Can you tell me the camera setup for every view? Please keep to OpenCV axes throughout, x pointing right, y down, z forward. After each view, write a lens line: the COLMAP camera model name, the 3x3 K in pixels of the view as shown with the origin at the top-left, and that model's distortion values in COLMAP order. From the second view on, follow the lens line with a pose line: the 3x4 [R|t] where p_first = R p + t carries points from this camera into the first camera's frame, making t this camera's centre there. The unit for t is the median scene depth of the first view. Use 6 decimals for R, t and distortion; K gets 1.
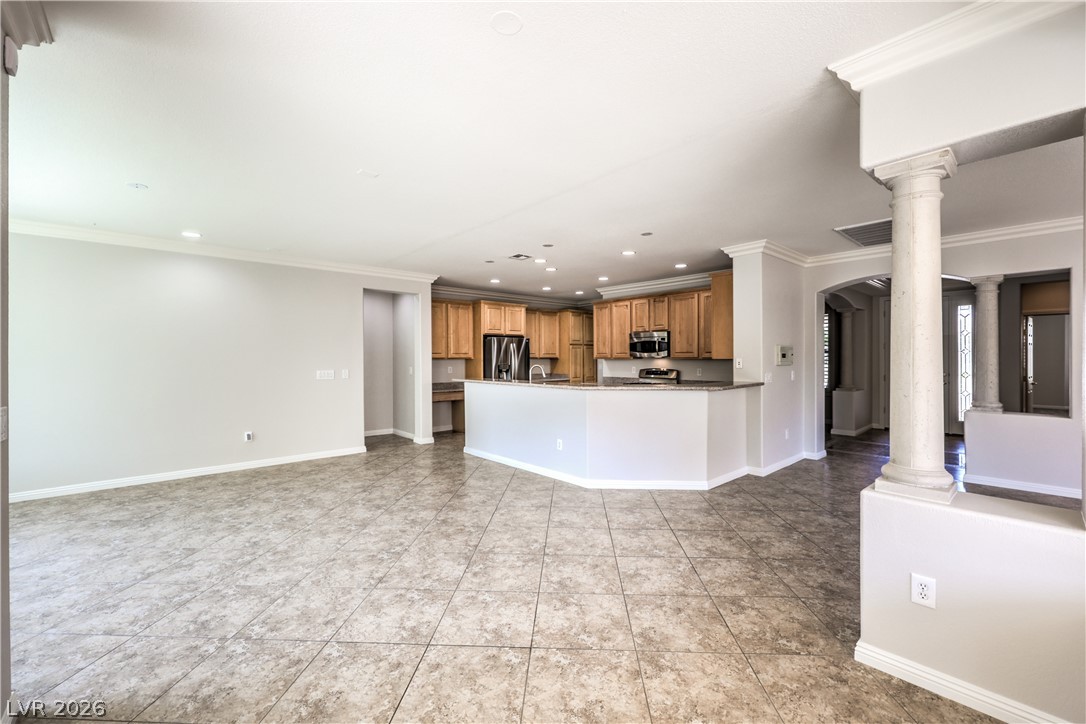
lens RADIAL K [[457.6, 0, 537.4], [0, 457.6, 336.1], [0, 0, 1]] dist [-0.004305, -0.000076]
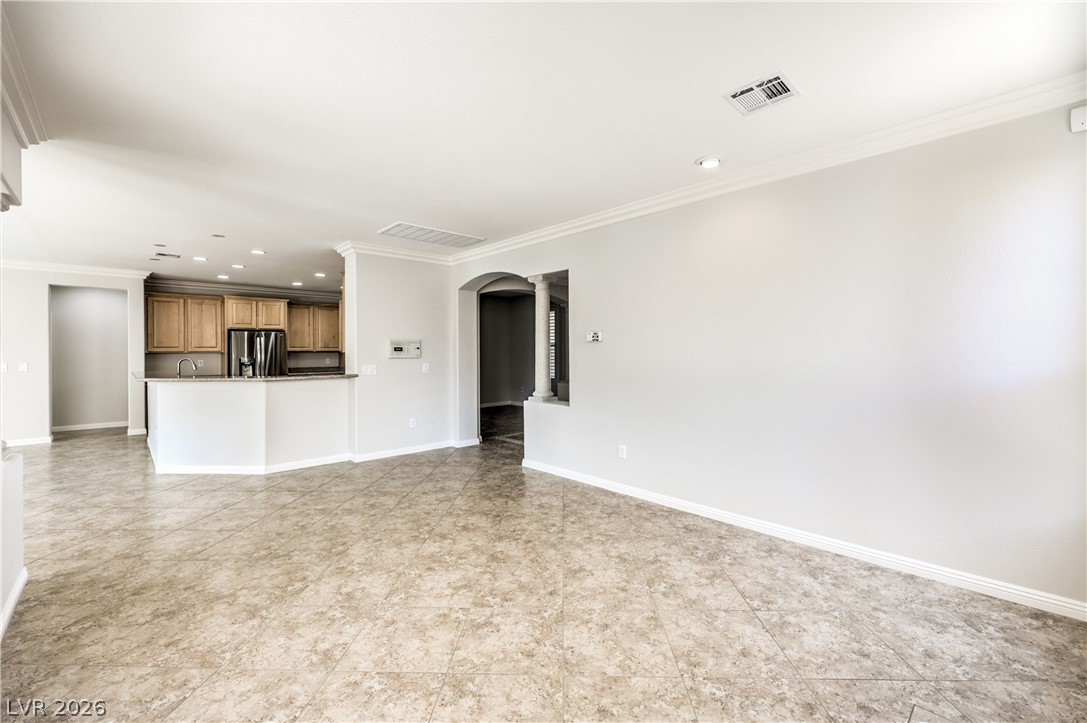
lens RADIAL K [[445.9, 0, 542.8], [0, 445.9, 431.6], [0, 0, 1]] dist [-0.012296, -0.000150]
pose [[0.999819, -0.005279, 0.018289, 0.451721], [0.001136, 0.975611, 0.219504, 0.002776], [-0.019002, -0.219443, 0.975440, -0.011004]]
